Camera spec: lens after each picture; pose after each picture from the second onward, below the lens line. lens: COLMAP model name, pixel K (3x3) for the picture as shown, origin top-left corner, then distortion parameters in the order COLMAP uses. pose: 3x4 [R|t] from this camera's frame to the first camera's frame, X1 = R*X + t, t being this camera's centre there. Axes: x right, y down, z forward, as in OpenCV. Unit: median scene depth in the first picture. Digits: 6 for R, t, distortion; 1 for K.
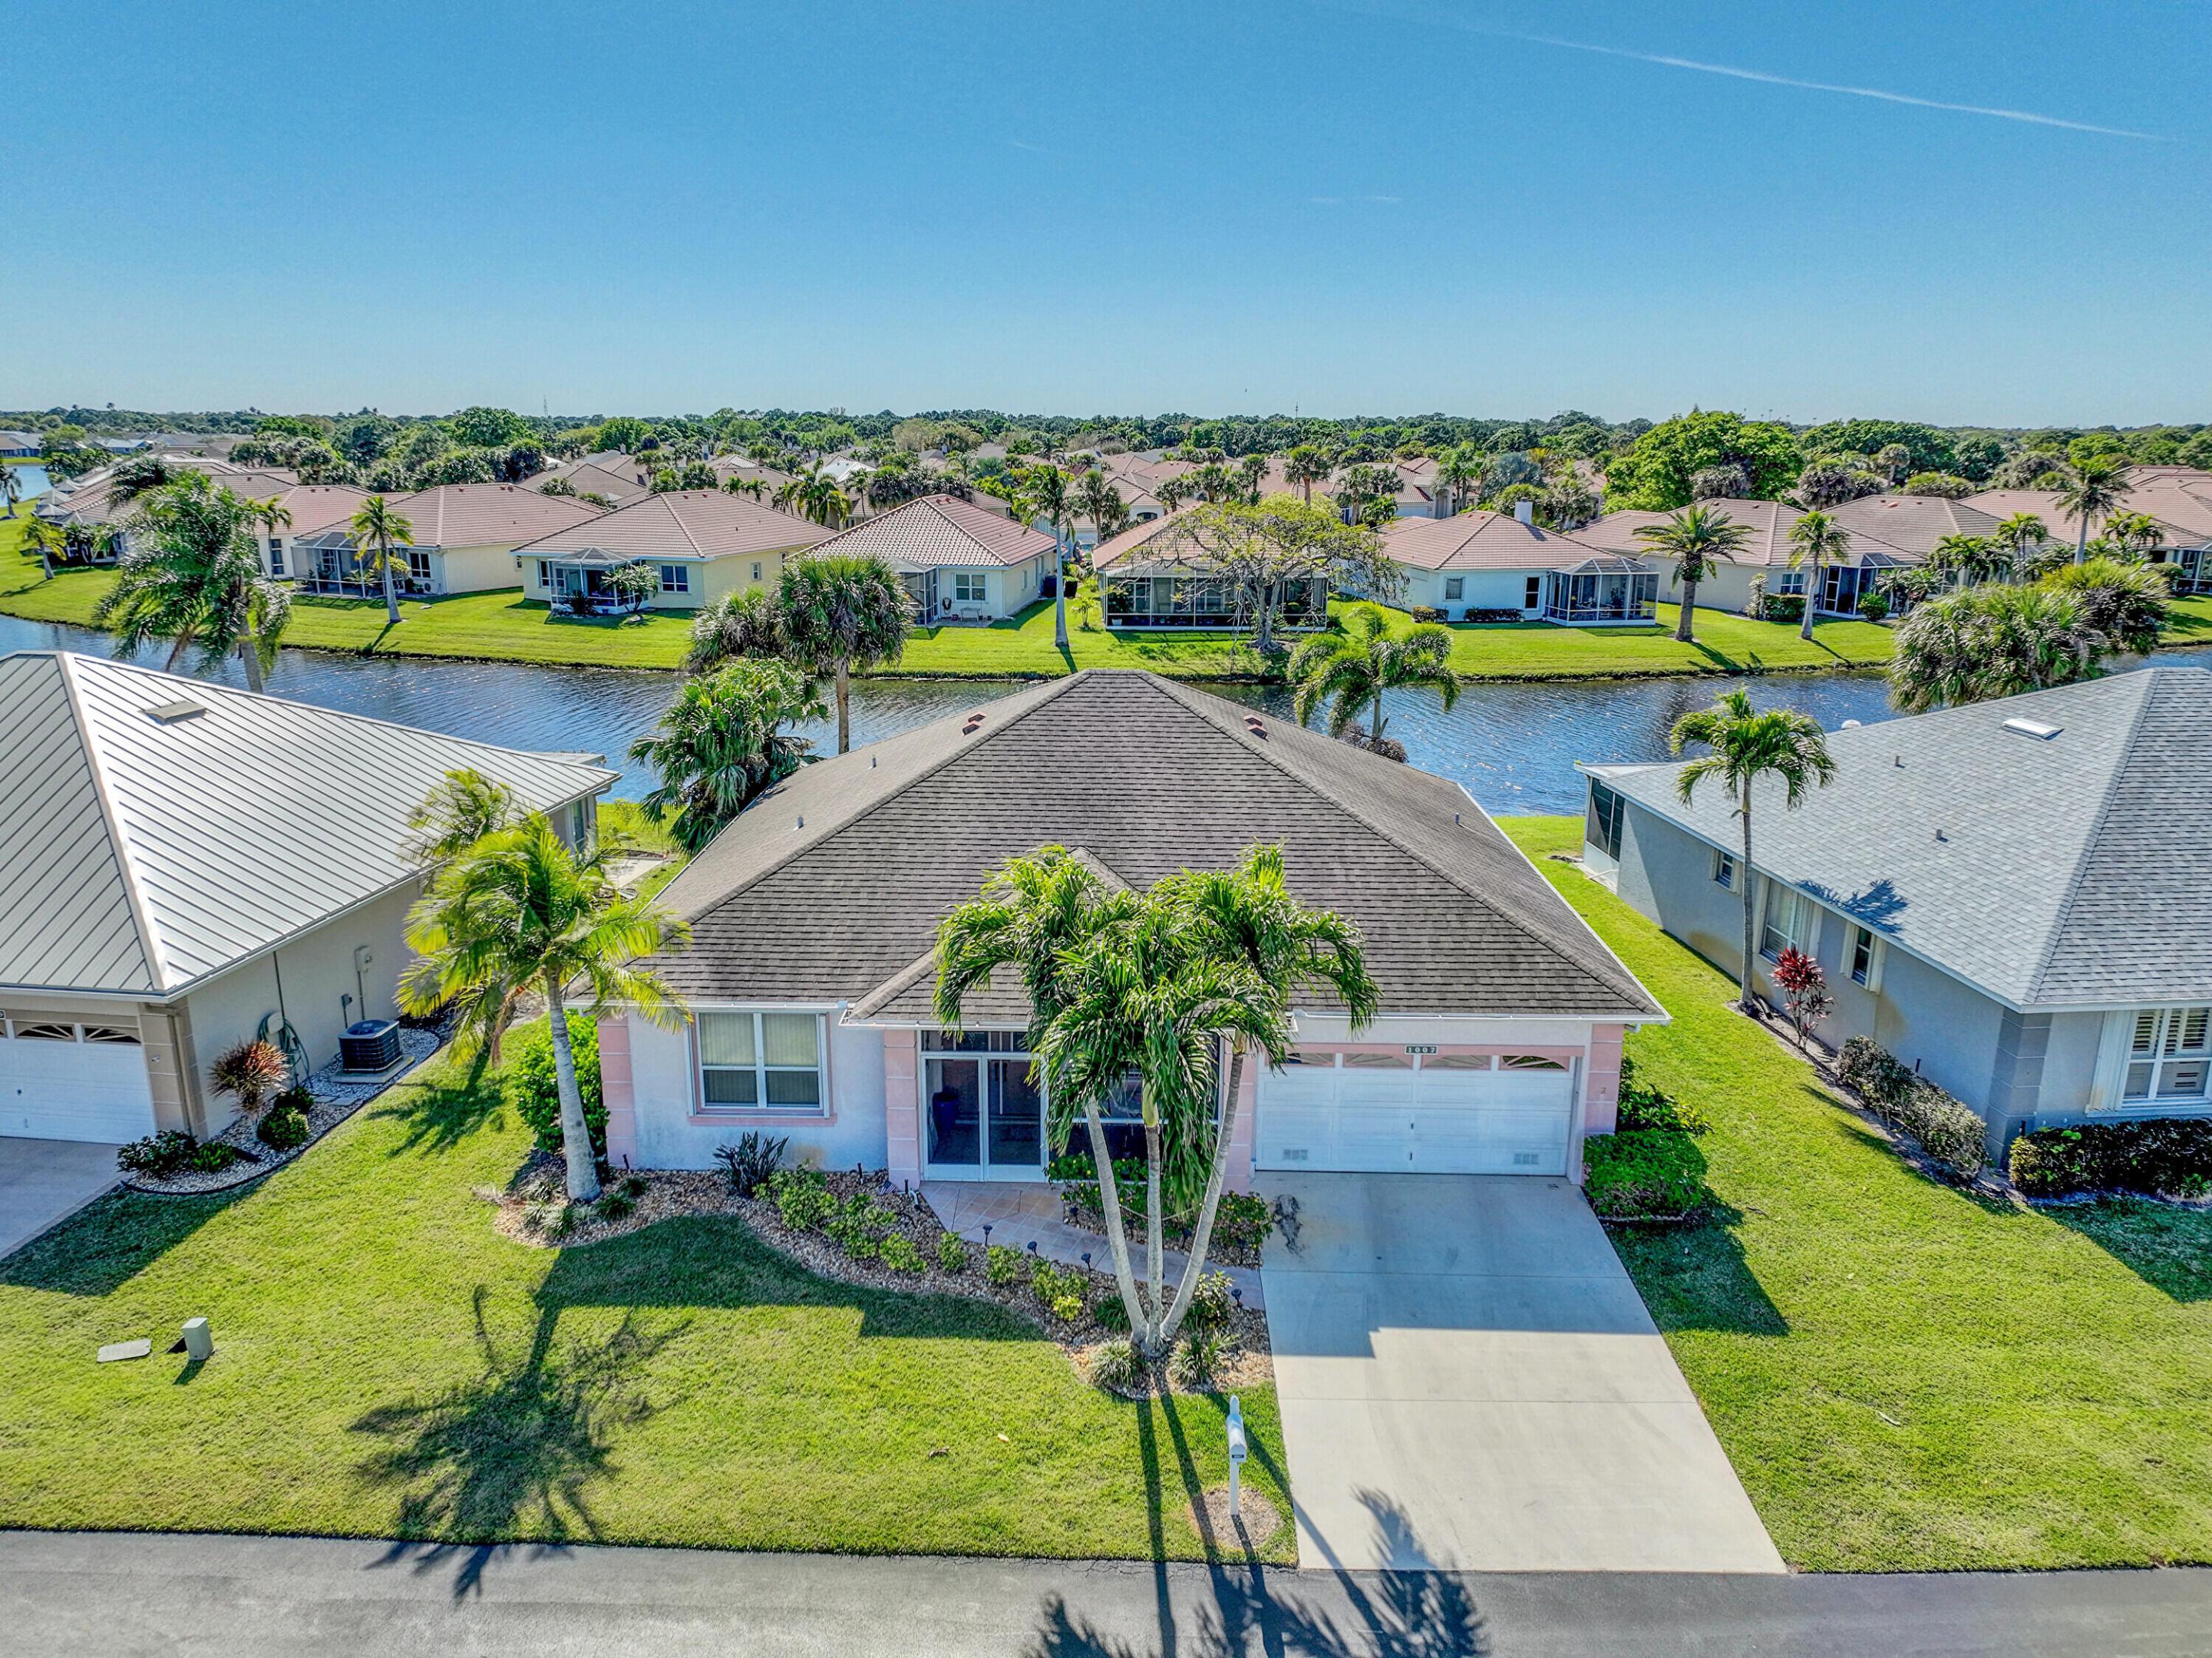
lens RADIAL K [[1546.0, 0, 1106.4], [0, 1546.0, 834.0], [0, 0, 1]] dist [0.001099, 0.006798]
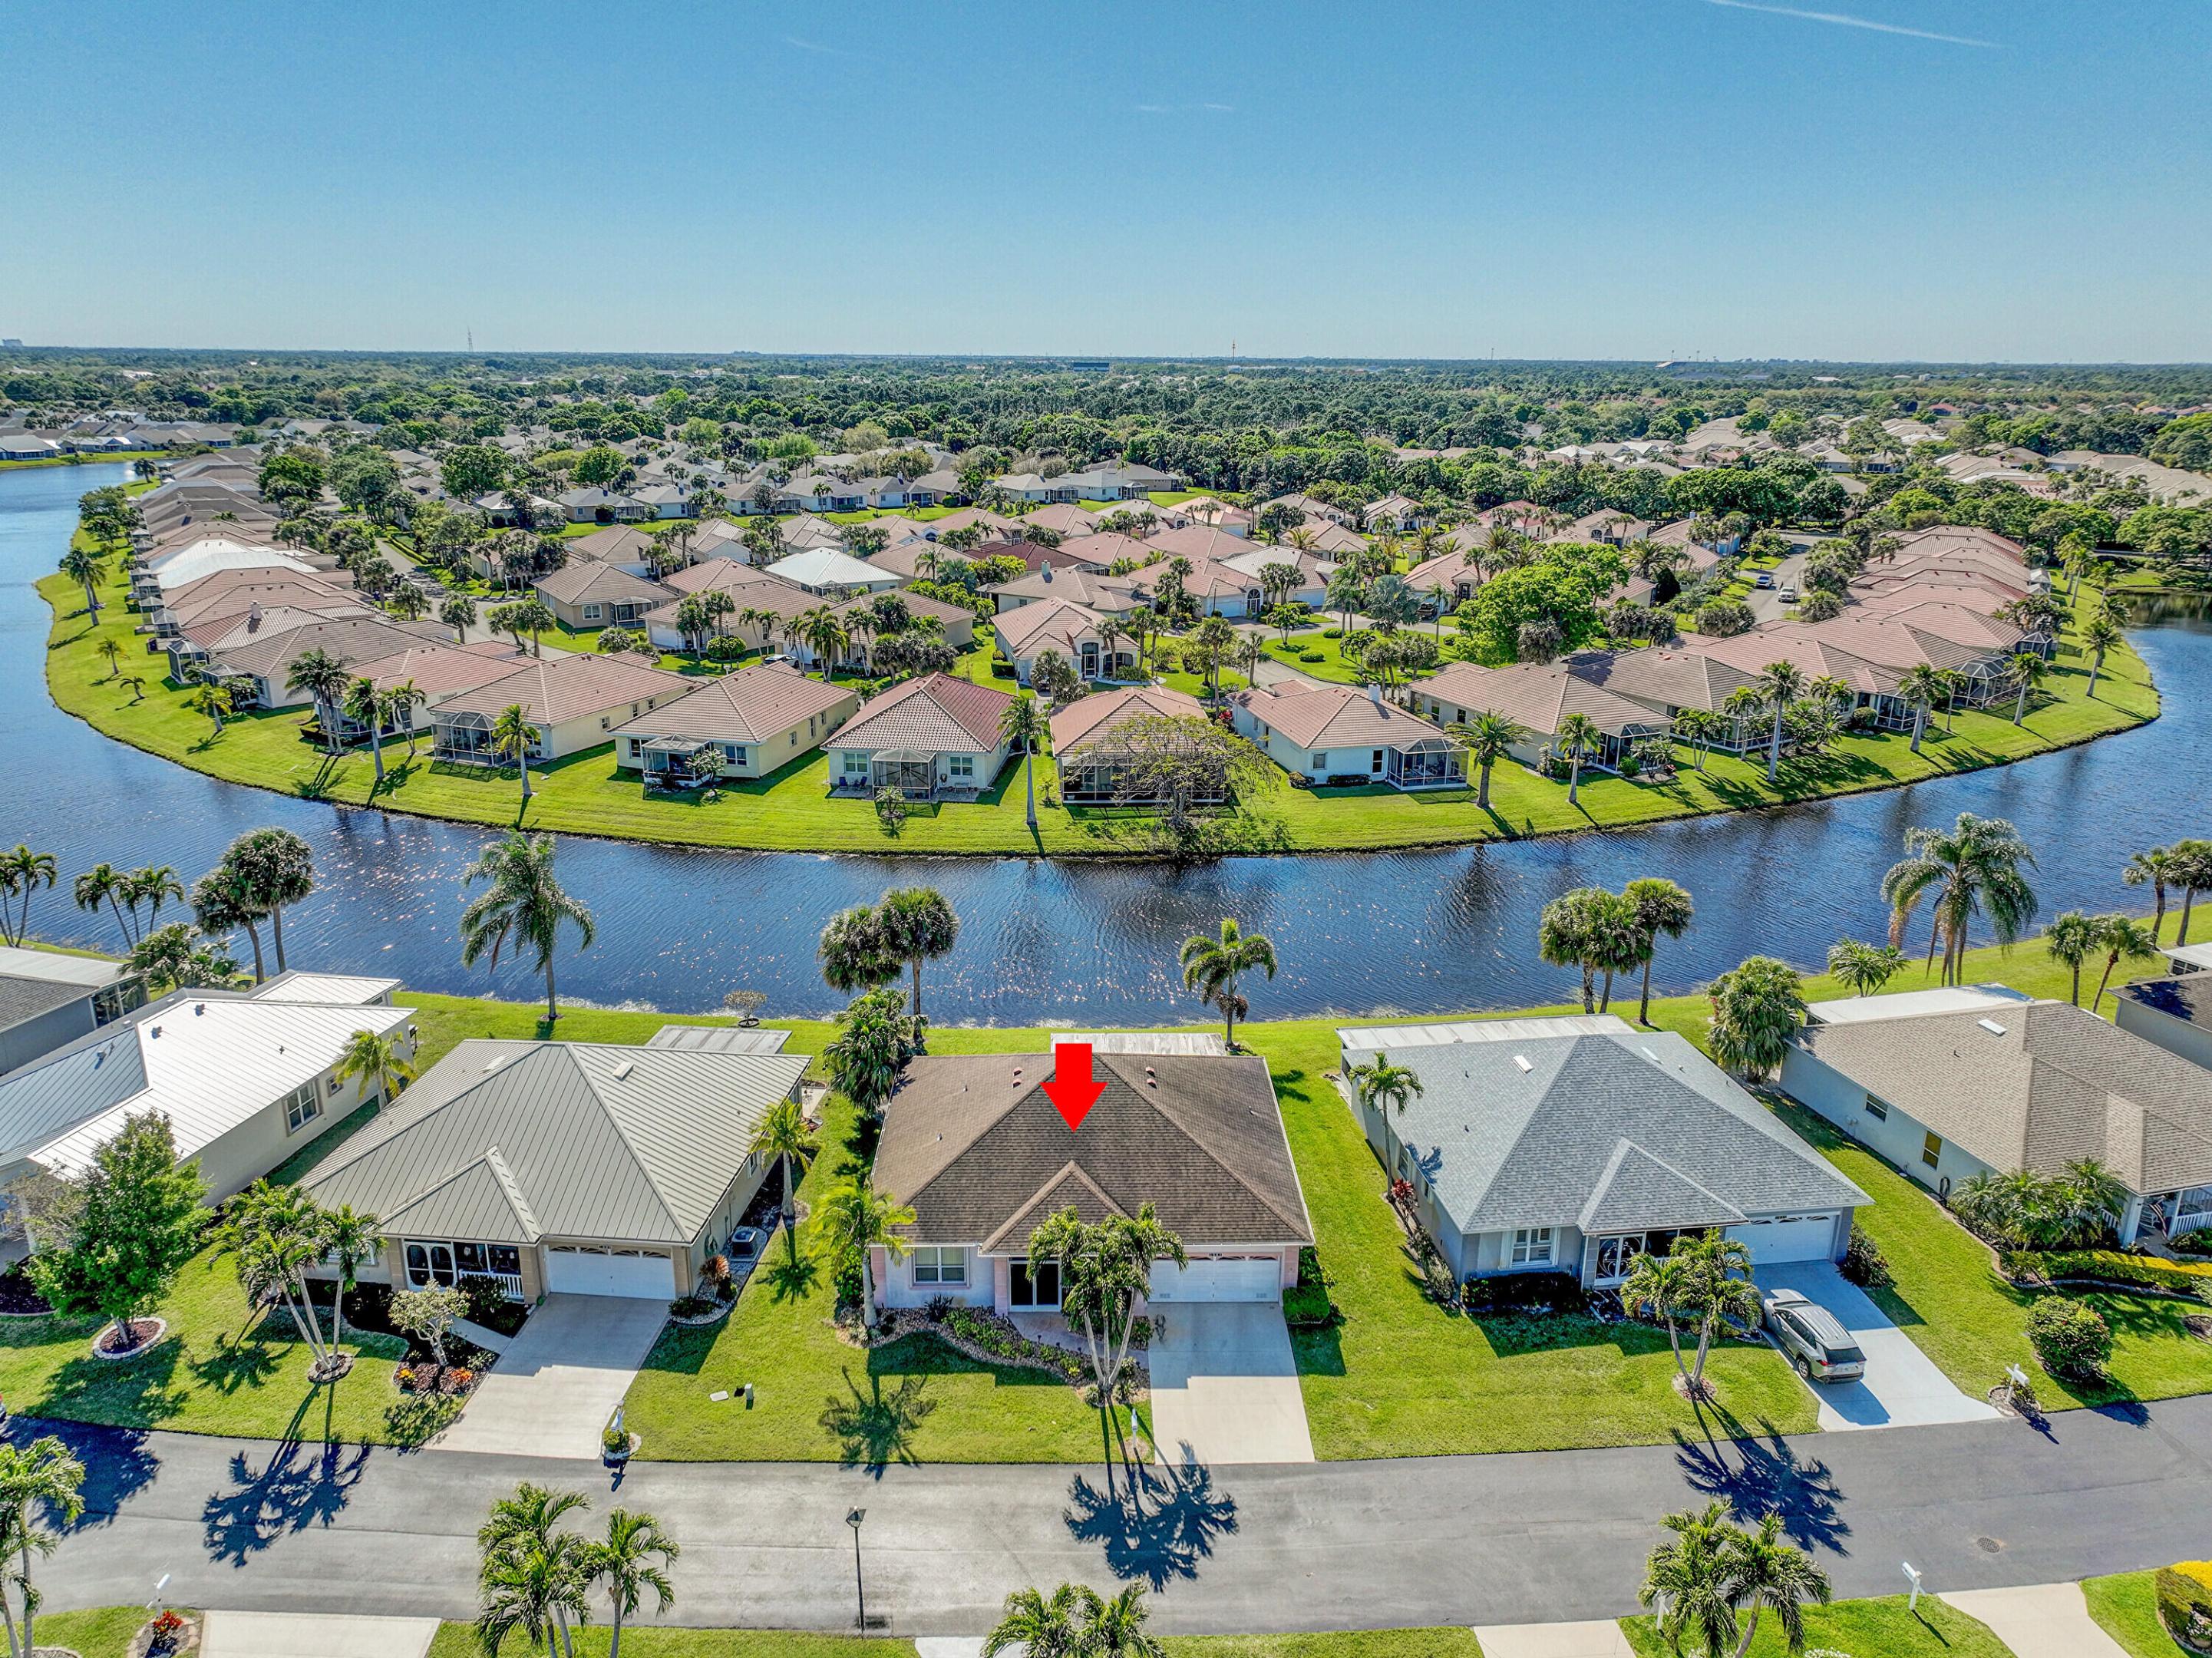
lens RADIAL K [[1546.0, 0, 1111.8], [0, 1546.0, 827.1], [0, 0, 1]] dist [0.001099, 0.006798]
pose [[0.999094, -0.008669, 0.041669, -0.052200], [0.007017, 0.999190, 0.039628, -0.612114], [-0.041979, -0.039300, 0.998345, -1.349764]]
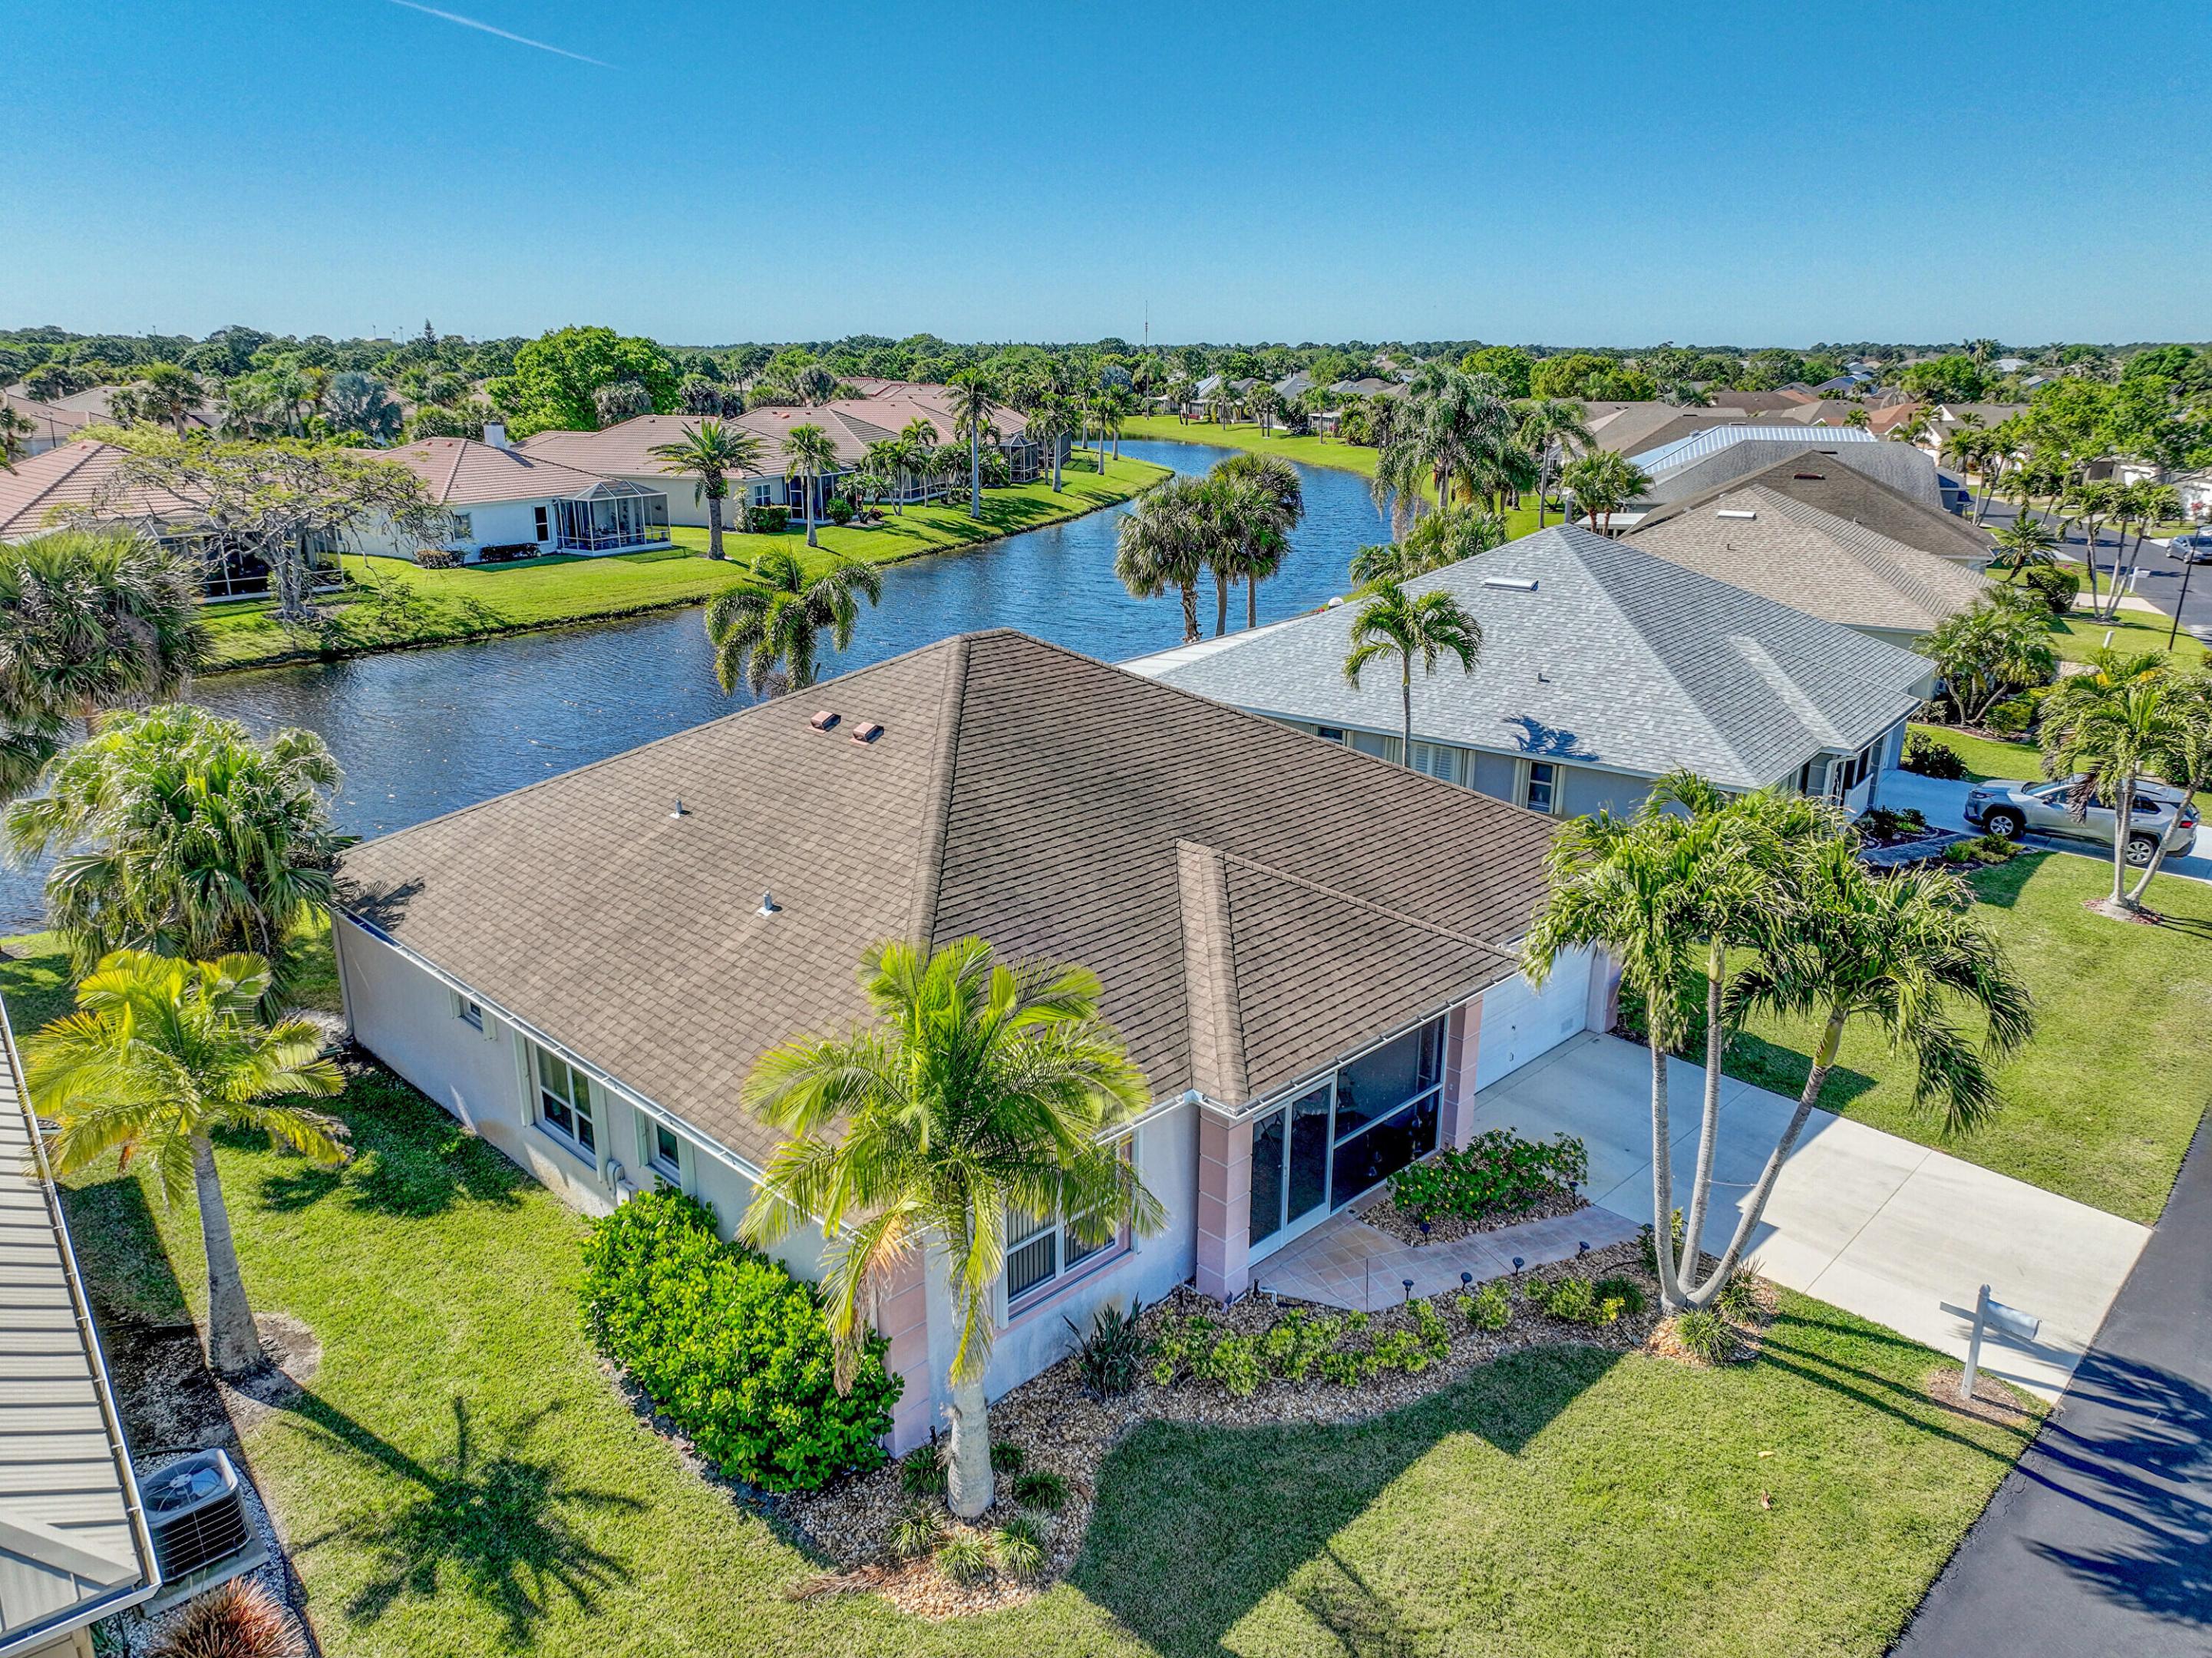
lens RADIAL K [[1546.0, 0, 1103.8], [0, 1546.0, 830.5], [0, 0, 1]] dist [0.001099, 0.006798]
pose [[0.692677, -0.218230, 0.687440, -0.661010], [0.186195, 0.974924, 0.121880, -0.111533], [-0.696800, 0.043575, 0.715941, 0.456154]]
